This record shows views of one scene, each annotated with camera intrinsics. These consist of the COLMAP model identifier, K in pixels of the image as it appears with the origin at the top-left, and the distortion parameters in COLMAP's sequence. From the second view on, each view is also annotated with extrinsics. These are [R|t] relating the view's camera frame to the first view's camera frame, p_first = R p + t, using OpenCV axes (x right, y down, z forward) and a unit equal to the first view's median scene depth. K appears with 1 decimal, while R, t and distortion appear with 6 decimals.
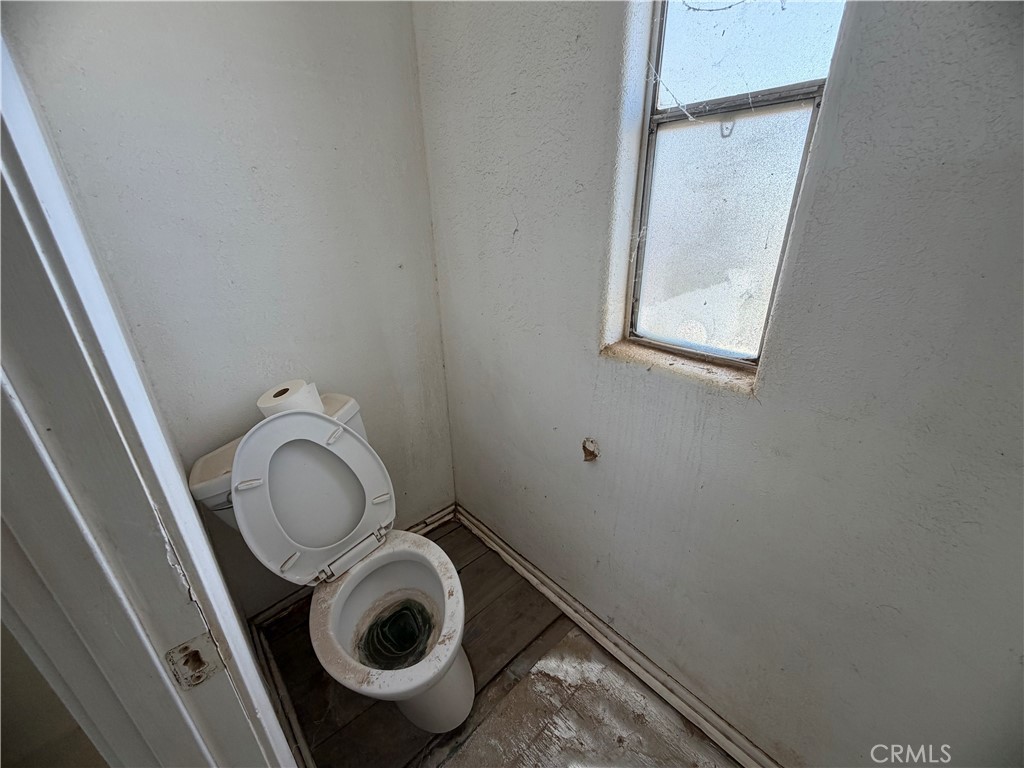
lens RADIAL K [[409.1, 0, 512.0], [0, 409.1, 384.0], [0, 0, 1]] dist [0.000132, -0.000070]
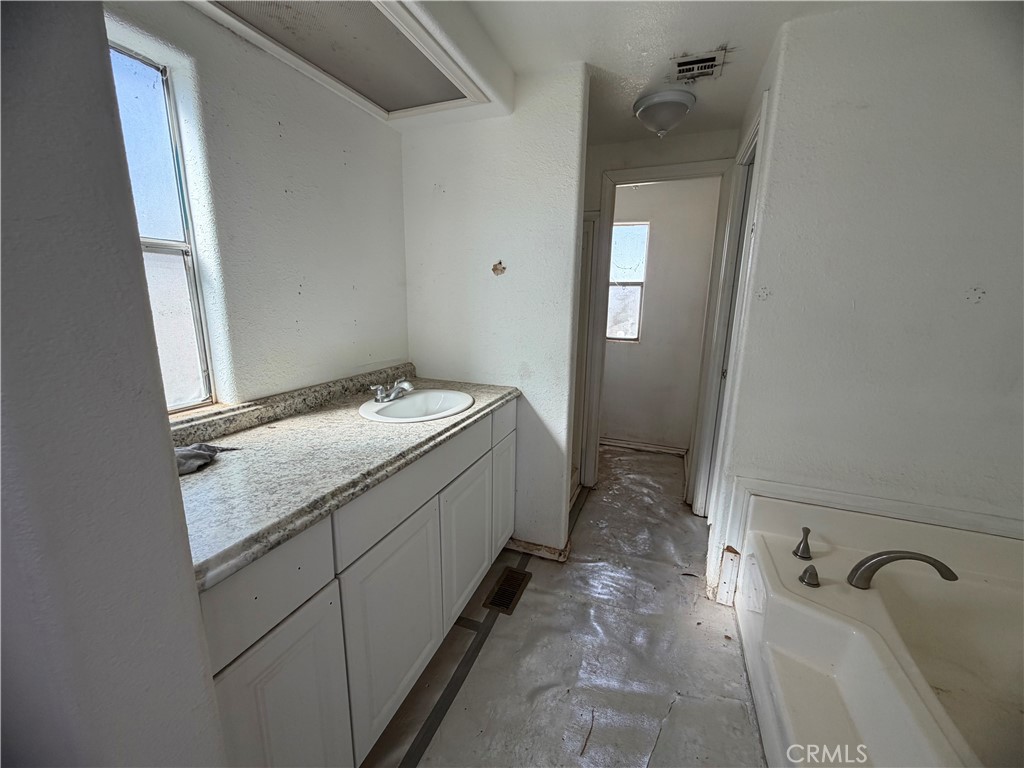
lens RADIAL K [[409.1, 0, 512.0], [0, 409.1, 384.0], [0, 0, 1]] dist [0.000132, -0.000070]
pose [[0.895733, -0.058682, 0.440703, -2.600554], [0.142020, 0.977083, -0.158554, 0.937425], [-0.421299, 0.204611, 0.883539, -2.214028]]
